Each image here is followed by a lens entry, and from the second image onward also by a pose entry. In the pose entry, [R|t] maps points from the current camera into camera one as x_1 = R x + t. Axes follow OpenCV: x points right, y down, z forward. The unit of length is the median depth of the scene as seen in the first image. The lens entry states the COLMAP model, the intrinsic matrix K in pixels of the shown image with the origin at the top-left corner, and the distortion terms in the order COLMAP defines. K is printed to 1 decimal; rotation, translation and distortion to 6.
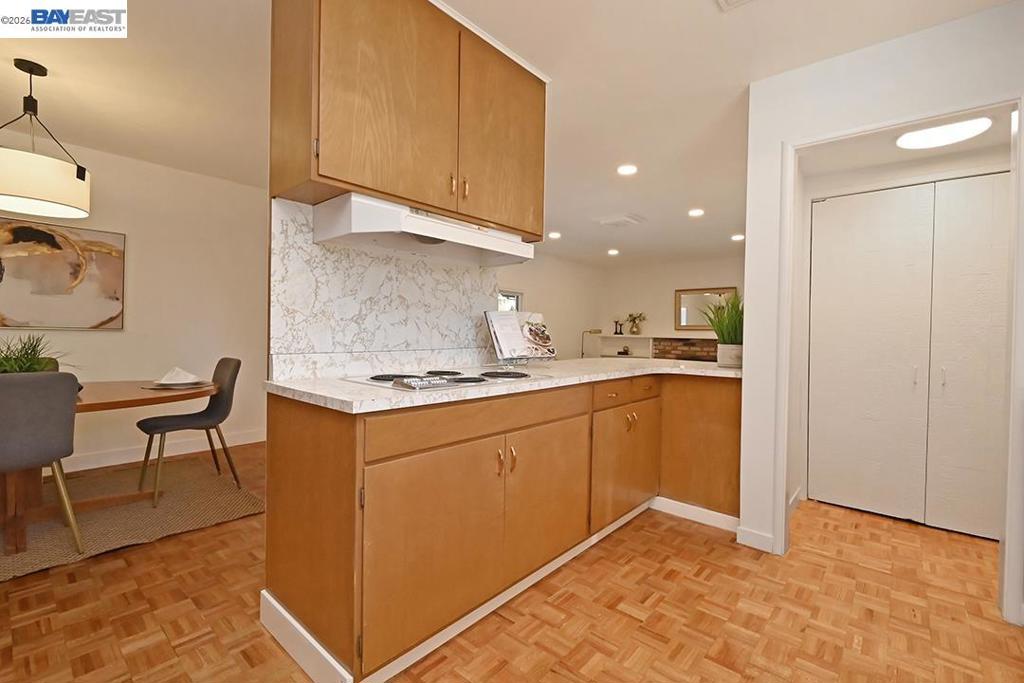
lens RADIAL K [[450.2, 0, 515.8], [0, 450.2, 338.2], [0, 0, 1]] dist [-0.000103, -0.000029]
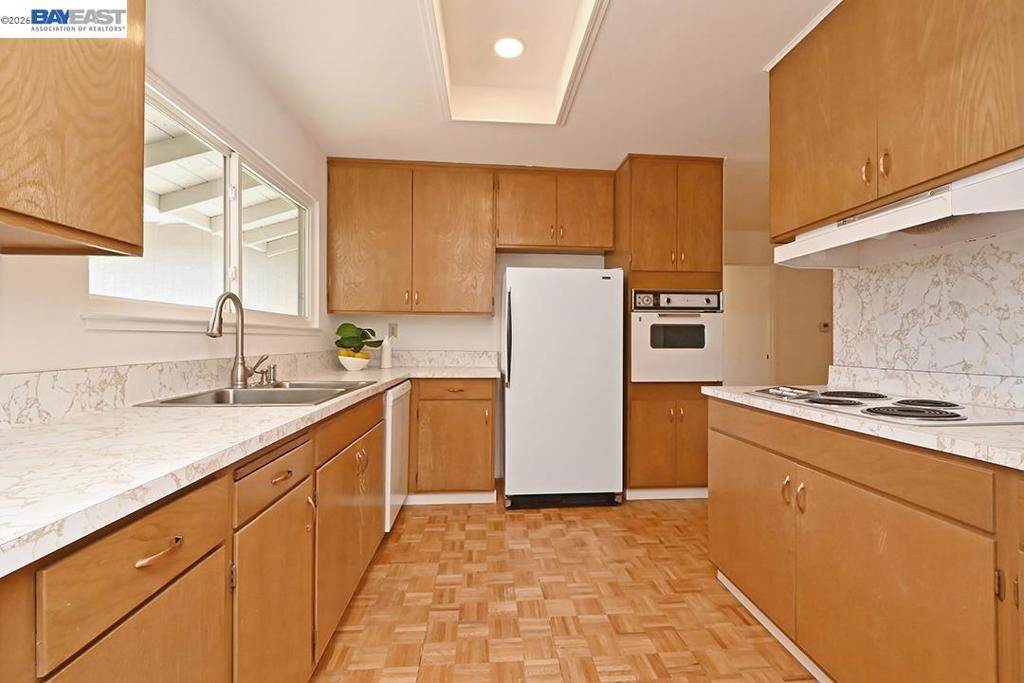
lens RADIAL K [[450.2, 0, 515.8], [0, 450.2, 338.2], [0, 0, 1]] dist [-0.000103, -0.000029]
pose [[-0.711622, -0.024319, -0.702141, 0.872505], [-0.024860, 0.999646, -0.009428, -0.006445], [0.702122, 0.010746, -0.711975, 1.099155]]
